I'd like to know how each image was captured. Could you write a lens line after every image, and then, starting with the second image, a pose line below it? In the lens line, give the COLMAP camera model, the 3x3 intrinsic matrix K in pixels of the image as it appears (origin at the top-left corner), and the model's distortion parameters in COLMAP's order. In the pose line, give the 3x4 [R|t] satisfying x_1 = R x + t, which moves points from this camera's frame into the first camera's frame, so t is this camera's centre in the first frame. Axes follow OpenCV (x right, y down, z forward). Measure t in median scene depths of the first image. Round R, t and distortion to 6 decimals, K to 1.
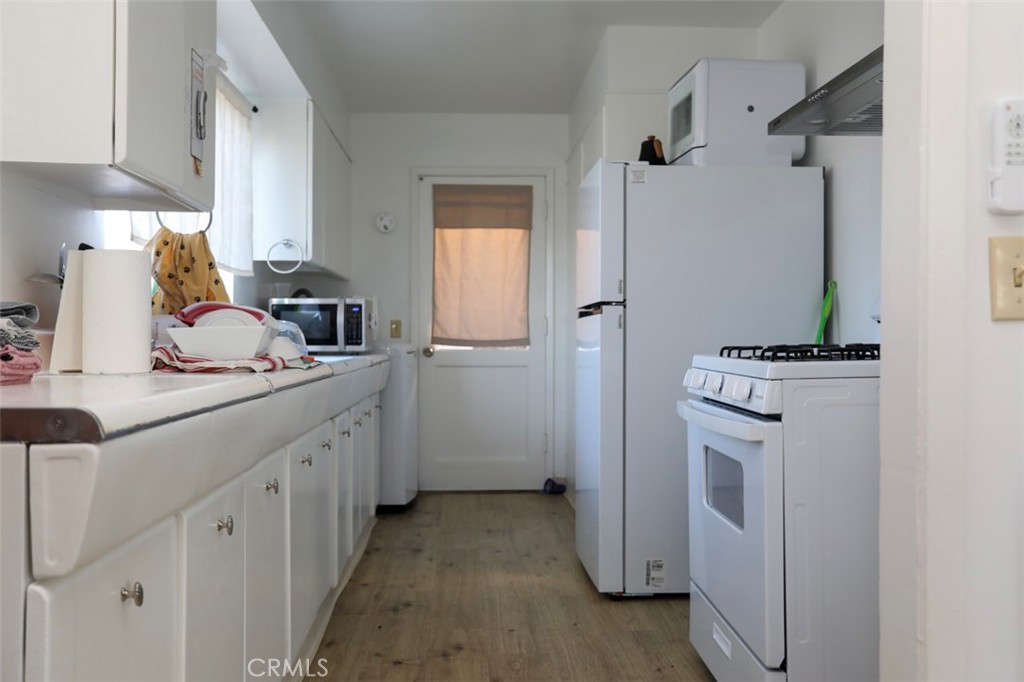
lens RADIAL K [[918.1, 0, 513.8], [0, 918.1, 339.9], [0, 0, 1]] dist [-0.019837, -0.001657]
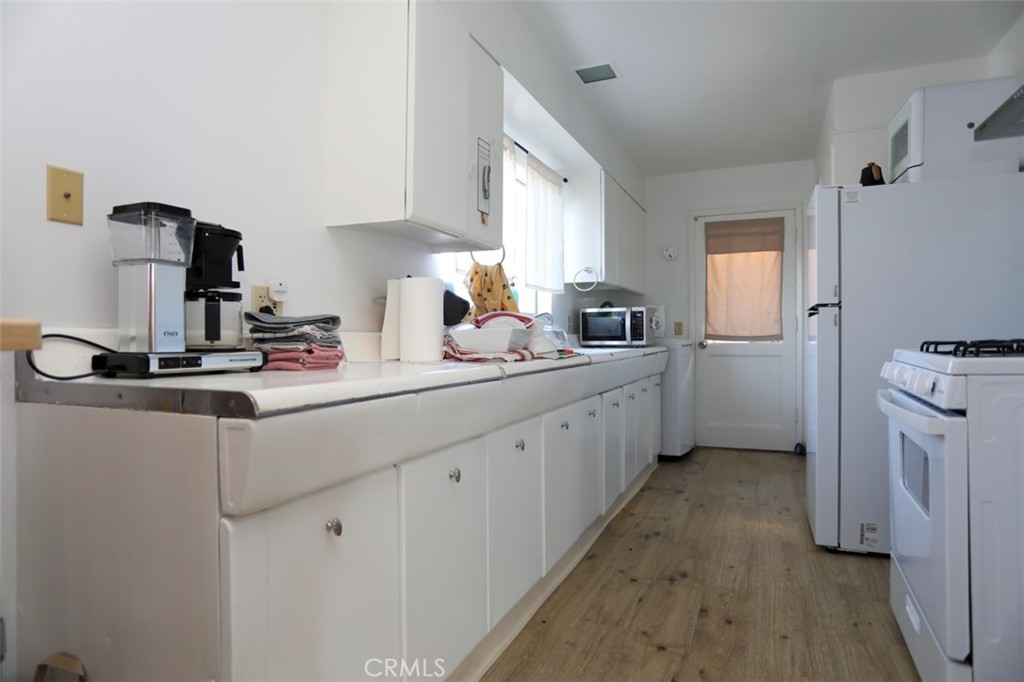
lens RADIAL K [[602.1, 0, 500.6], [0, 602.1, 341.0], [0, 0, 1]] dist [-0.062357, 0.028389]
pose [[0.890795, -0.003457, -0.454393, 0.076996], [0.007079, 0.999955, 0.006270, -0.000971], [0.454351, -0.008802, 0.890779, 0.118968]]
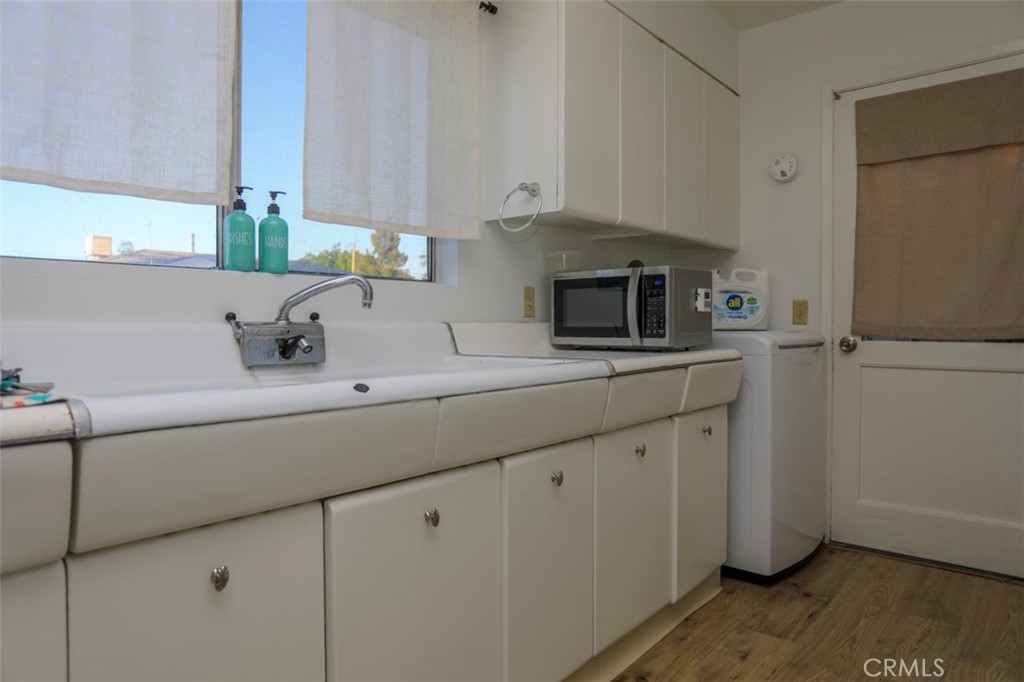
lens RADIAL K [[677.3, 0, 506.1], [0, 677.3, 338.0], [0, 0, 1]] dist [-0.002286, 0.004919]
pose [[0.743487, 0.009332, -0.668686, 0.101859], [0.004683, 0.999805, 0.019160, -0.004986], [0.668734, -0.017377, 0.743298, 0.777112]]
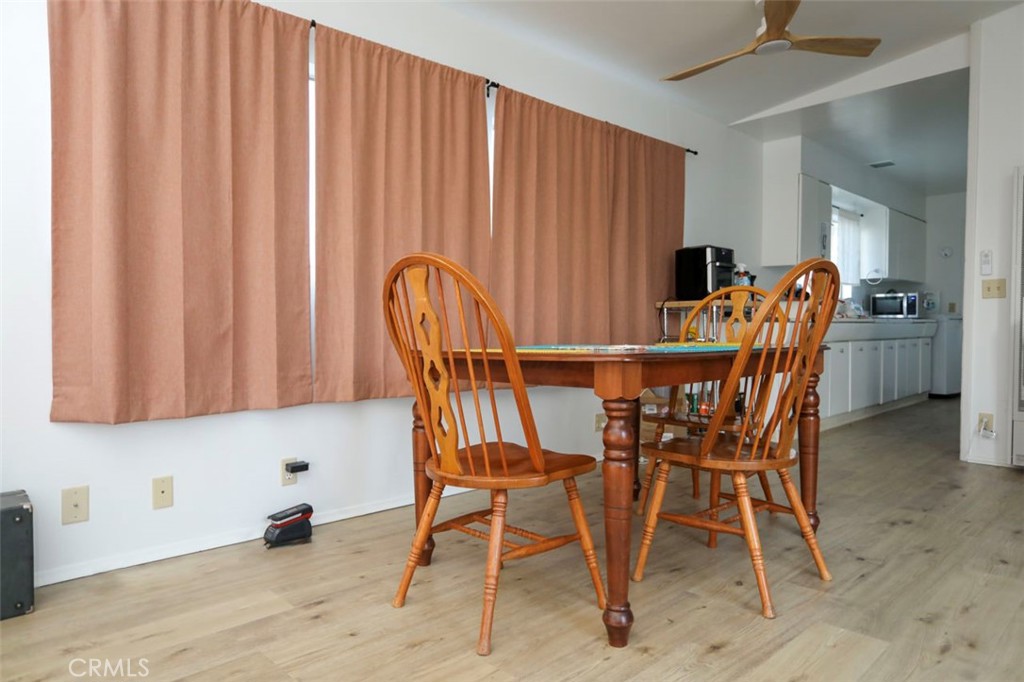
lens RADIAL K [[677.3, 0, 518.0], [0, 677.3, 337.6], [0, 0, 1]] dist [-0.002286, 0.004919]
pose [[0.677146, 0.013983, -0.735716, 0.519633], [0.001520, 0.999791, 0.020402, 0.035398], [0.735847, -0.014934, 0.676983, -1.078002]]
